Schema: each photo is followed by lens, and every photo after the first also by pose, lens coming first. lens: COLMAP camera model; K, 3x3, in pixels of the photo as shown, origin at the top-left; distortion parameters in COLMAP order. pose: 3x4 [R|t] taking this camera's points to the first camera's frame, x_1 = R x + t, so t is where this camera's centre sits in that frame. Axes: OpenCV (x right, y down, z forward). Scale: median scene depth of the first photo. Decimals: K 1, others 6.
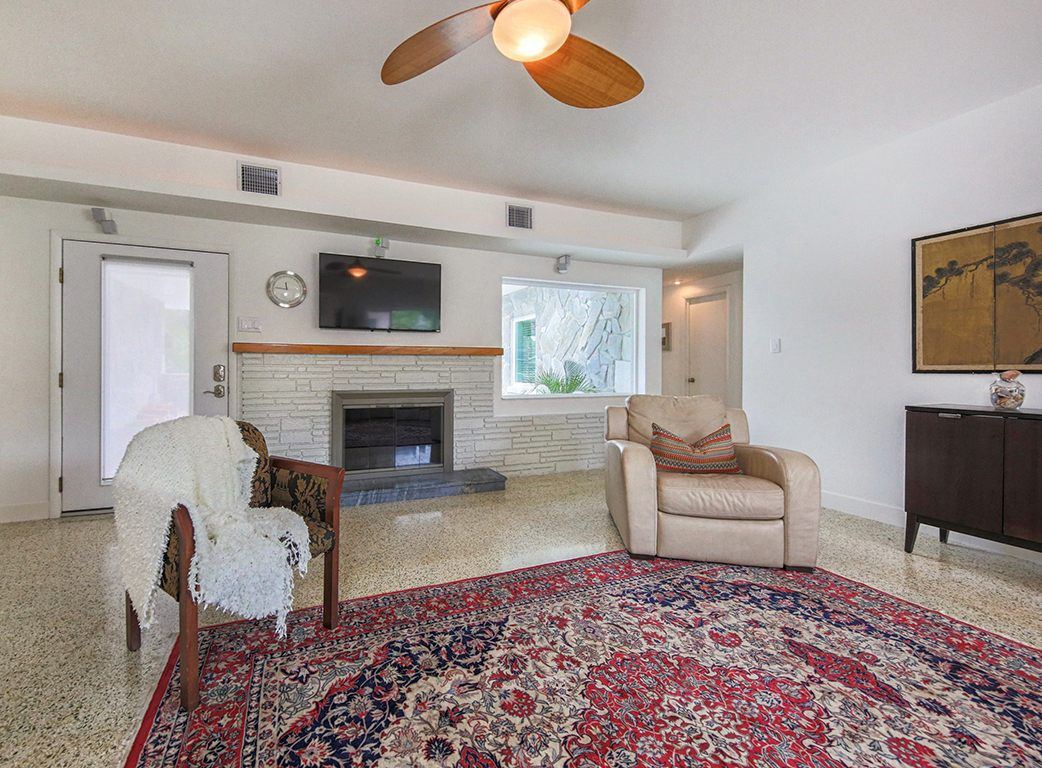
lens RADIAL K [[411.8, 0, 517.3], [0, 411.8, 367.1], [0, 0, 1]] dist [0.012936, -0.009985]
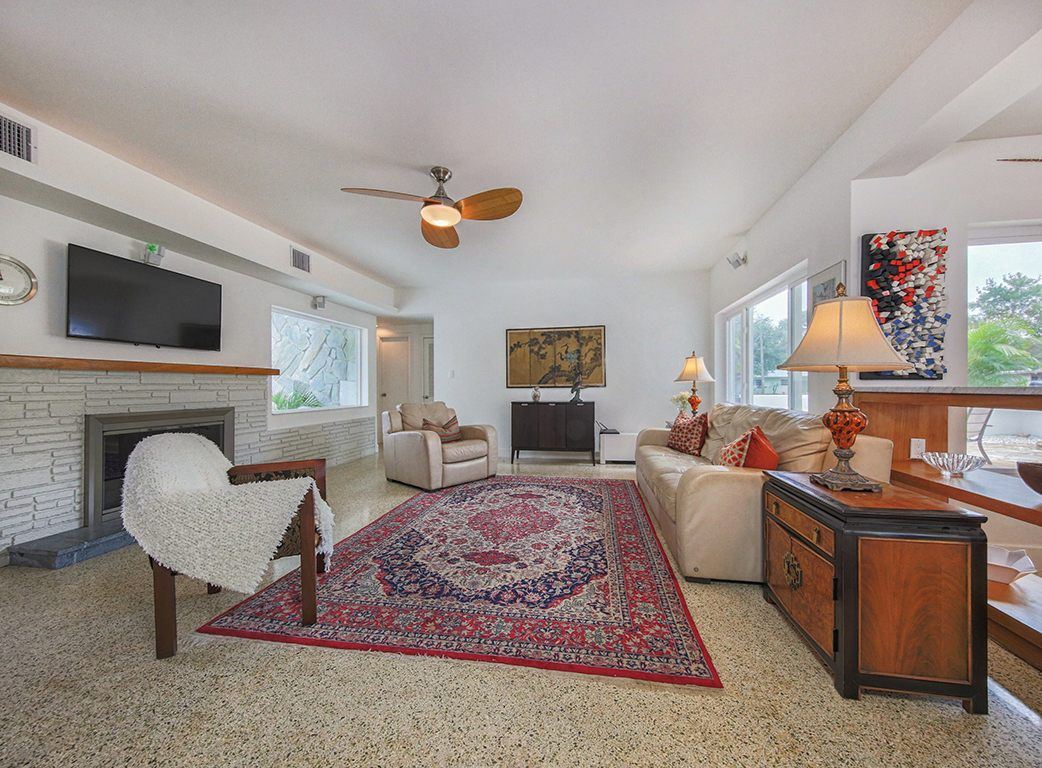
lens RADIAL K [[383.3, 0, 521.0], [0, 383.3, 384.0], [0, 0, 1]] dist [0.000628, 0.000022]
pose [[0.518422, 0.002643, 0.855121, -0.809489], [0.002282, 0.999987, -0.004474, 0.001624], [-0.855122, 0.004271, 0.518410, -0.164431]]
